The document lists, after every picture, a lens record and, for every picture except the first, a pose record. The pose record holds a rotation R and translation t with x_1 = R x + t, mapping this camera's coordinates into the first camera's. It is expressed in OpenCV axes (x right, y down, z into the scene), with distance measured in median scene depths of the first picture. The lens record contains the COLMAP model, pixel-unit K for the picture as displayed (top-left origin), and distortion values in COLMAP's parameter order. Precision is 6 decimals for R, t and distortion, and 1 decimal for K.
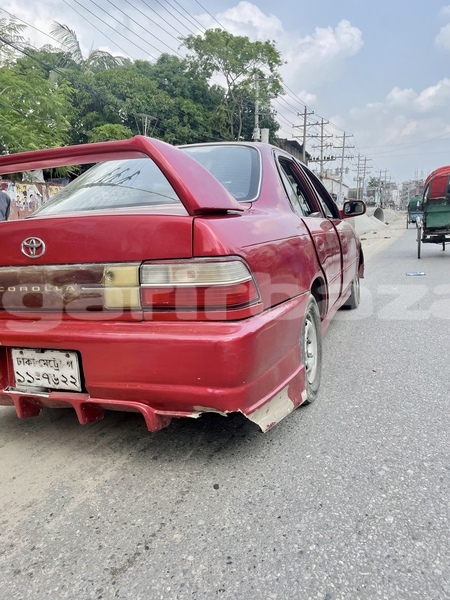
lens RADIAL K [[439.7, 0, 220.0], [0, 439.7, 300.0], [0, 0, 1]] dist [0.062726, -0.077382]
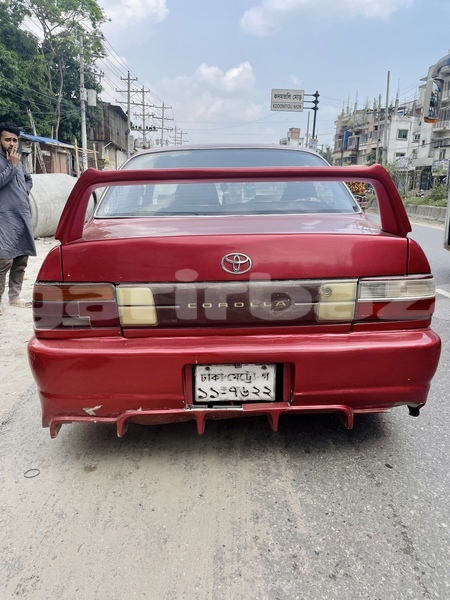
lens RADIAL K [[439.7, 0, 224.4], [0, 439.7, 298.9], [0, 0, 1]] dist [0.062726, -0.077382]
pose [[0.920956, -0.041974, 0.387399, -0.790313], [0.017809, 0.997677, 0.065758, -0.099005], [-0.389259, -0.053661, 0.919564, 0.103651]]
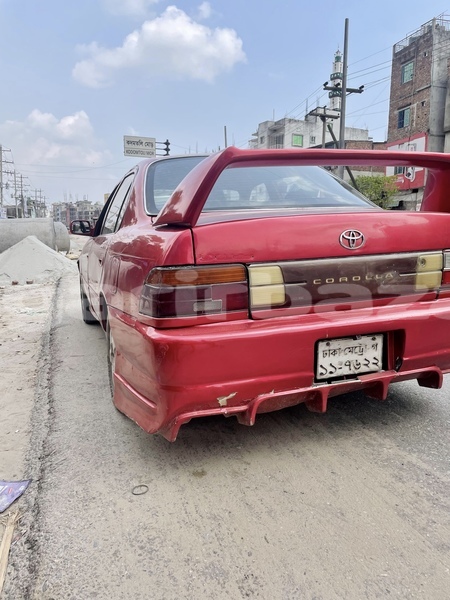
lens RADIAL K [[439.7, 0, 219.1], [0, 439.7, 300.4], [0, 0, 1]] dist [0.062726, -0.077382]
pose [[0.760315, -0.065405, 0.646254, -1.284252], [0.092149, 0.995716, -0.007640, 0.004926], [-0.642985, 0.065360, 0.763084, 0.395937]]
